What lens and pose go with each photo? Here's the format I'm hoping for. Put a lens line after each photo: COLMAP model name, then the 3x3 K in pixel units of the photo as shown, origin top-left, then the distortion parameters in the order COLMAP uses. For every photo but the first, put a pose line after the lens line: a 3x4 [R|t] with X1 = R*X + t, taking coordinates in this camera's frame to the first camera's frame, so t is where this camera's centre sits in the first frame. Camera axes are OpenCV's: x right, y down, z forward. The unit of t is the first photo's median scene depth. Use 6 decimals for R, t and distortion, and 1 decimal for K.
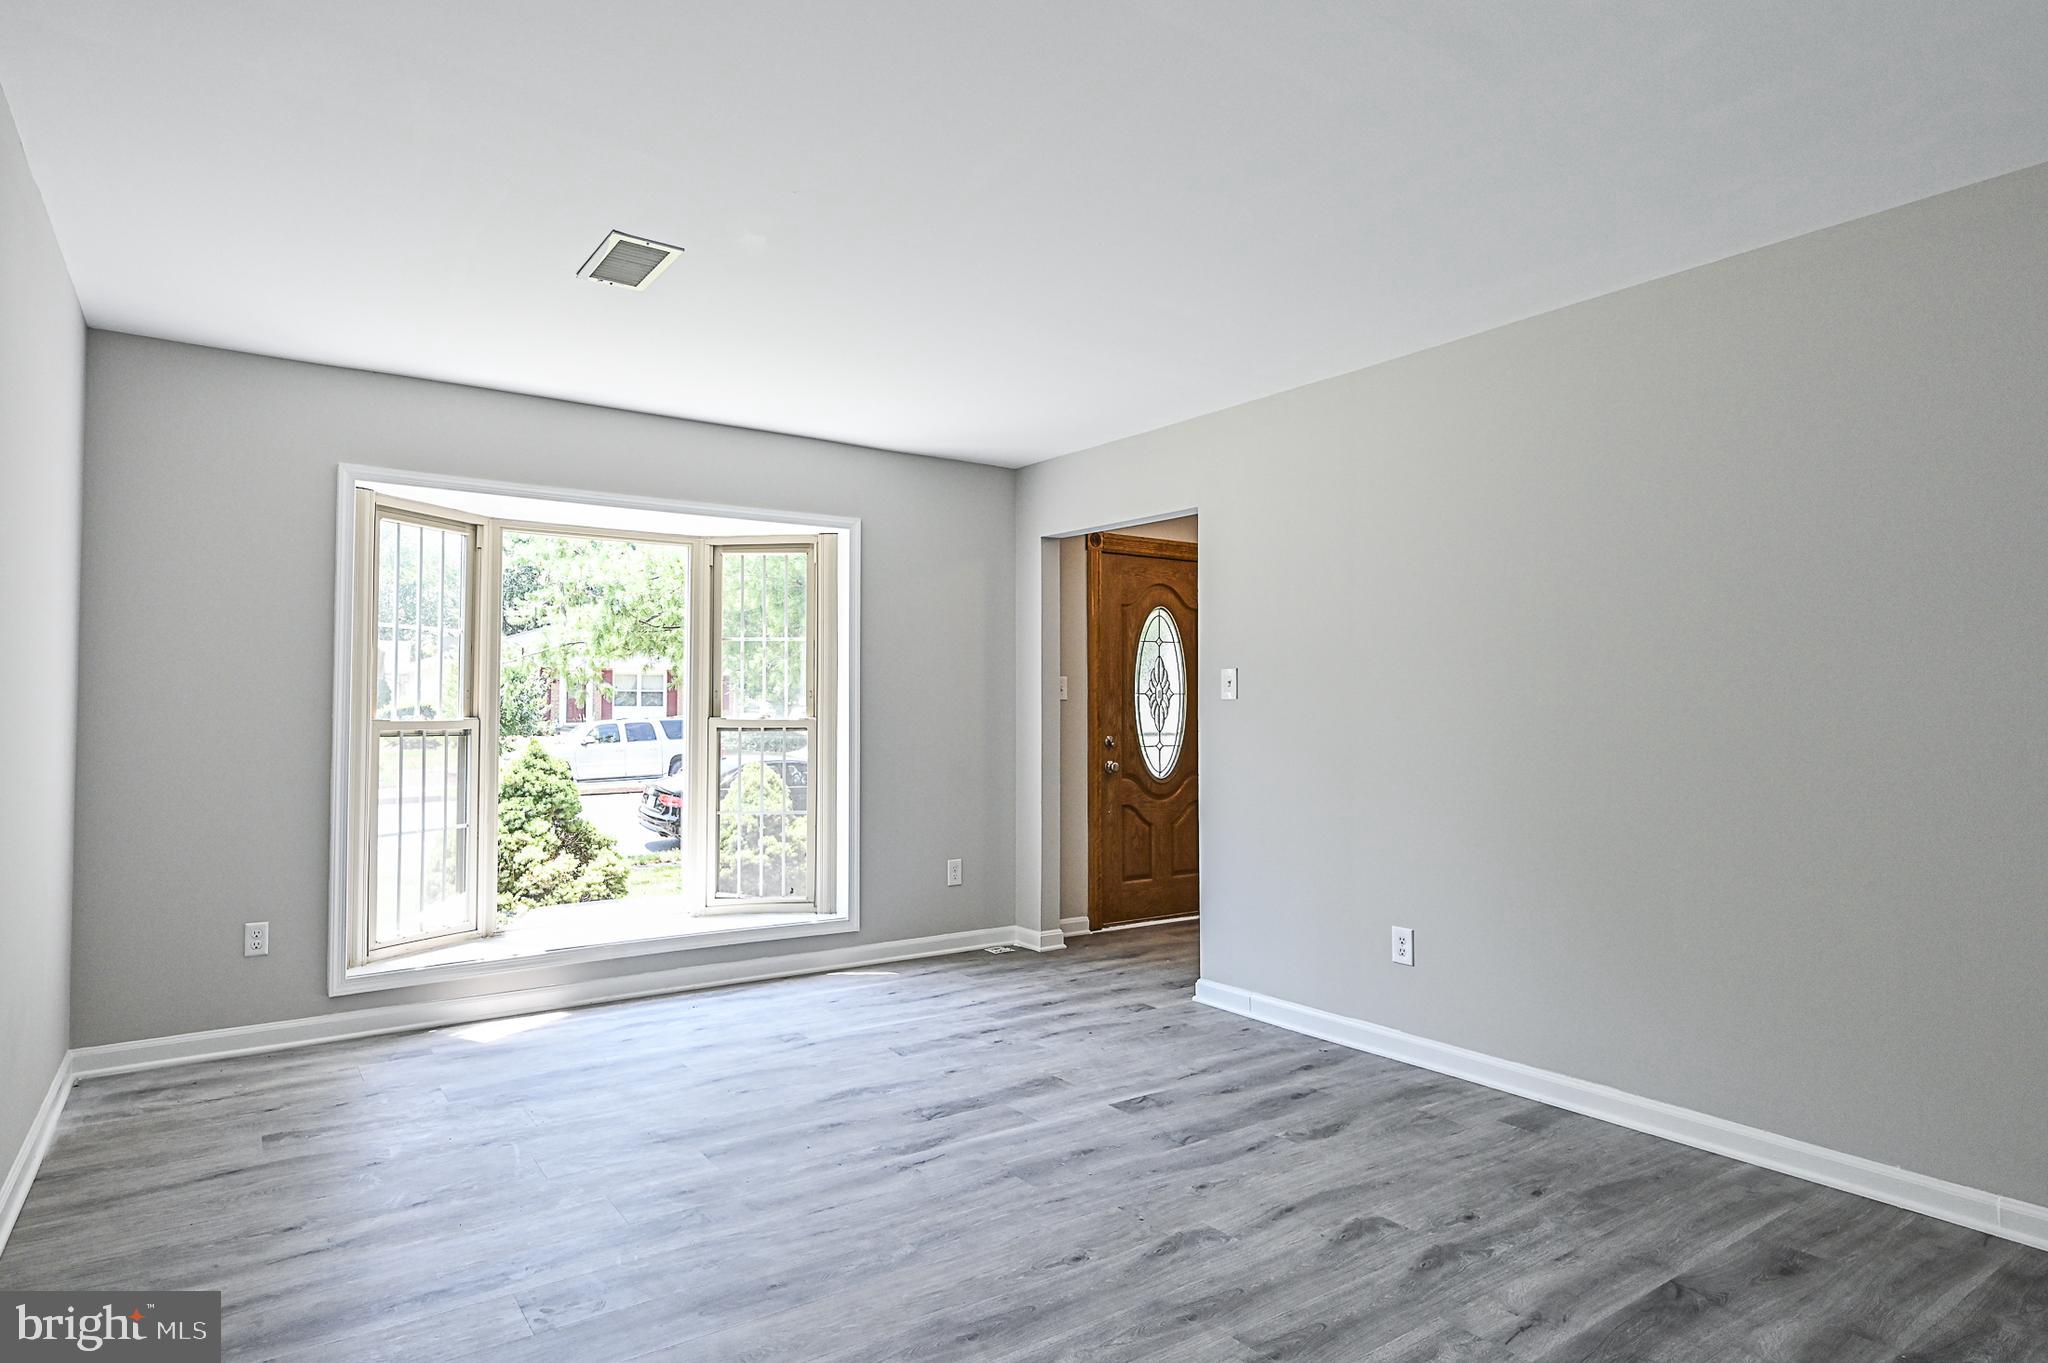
lens RADIAL K [[1095.5, 0, 977.6], [0, 1095.5, 677.2], [0, 0, 1]] dist [-0.000164, 0.001236]
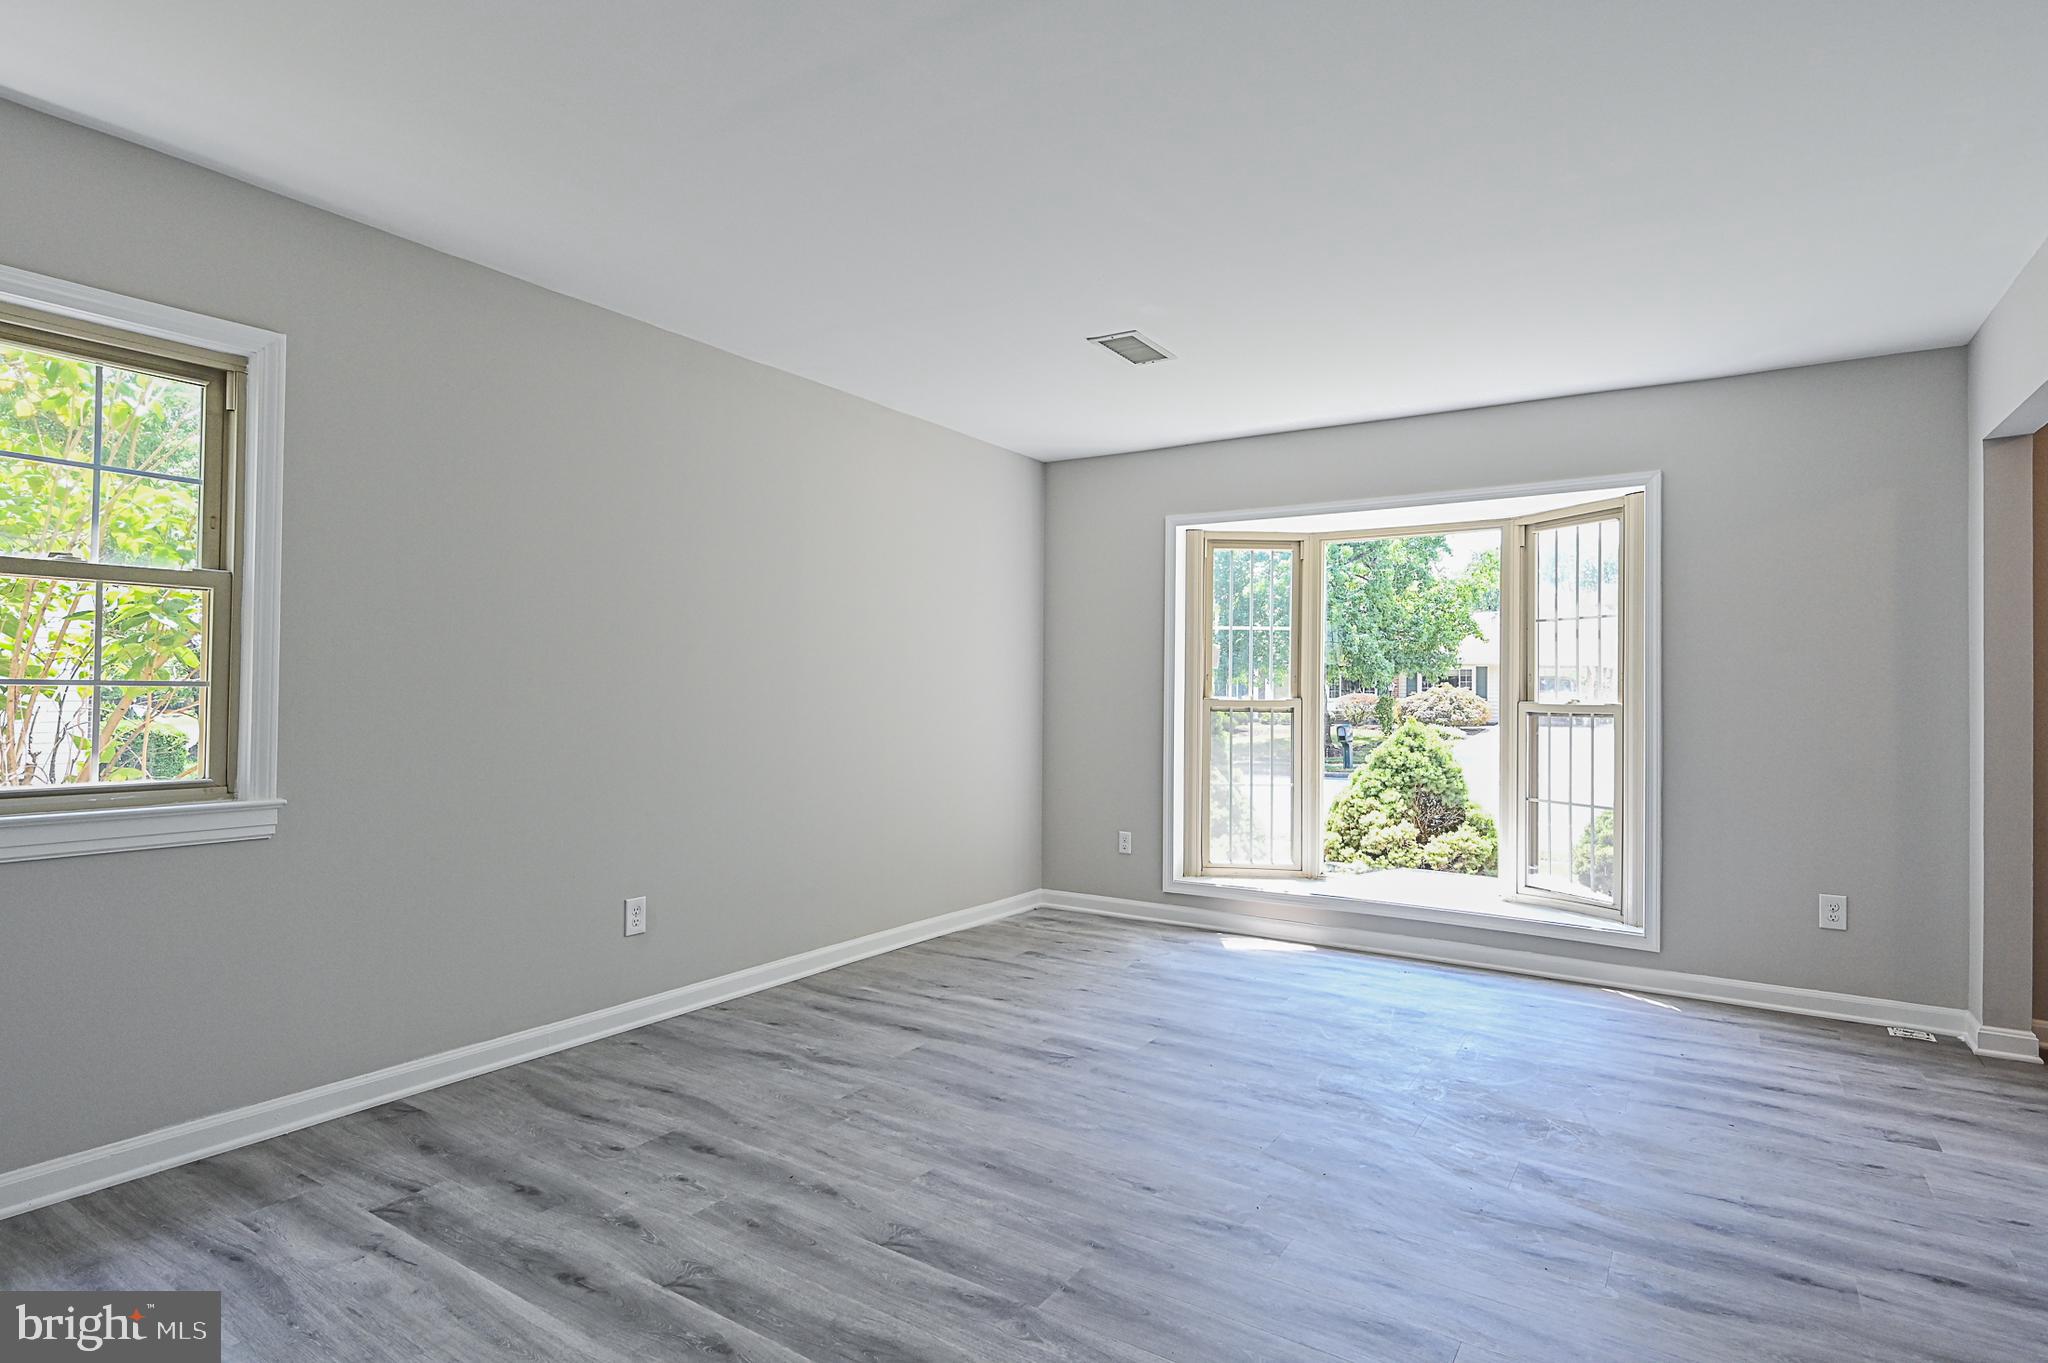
lens RADIAL K [[1095.5, 0, 1038.8], [0, 1095.5, 687.5], [0, 0, 1]] dist [-0.000164, 0.001236]
pose [[0.388099, 0.000771, -0.921617, 0.690988], [0.020245, 0.999751, 0.009362, 0.008638], [0.921395, -0.022292, 0.387987, 0.312541]]
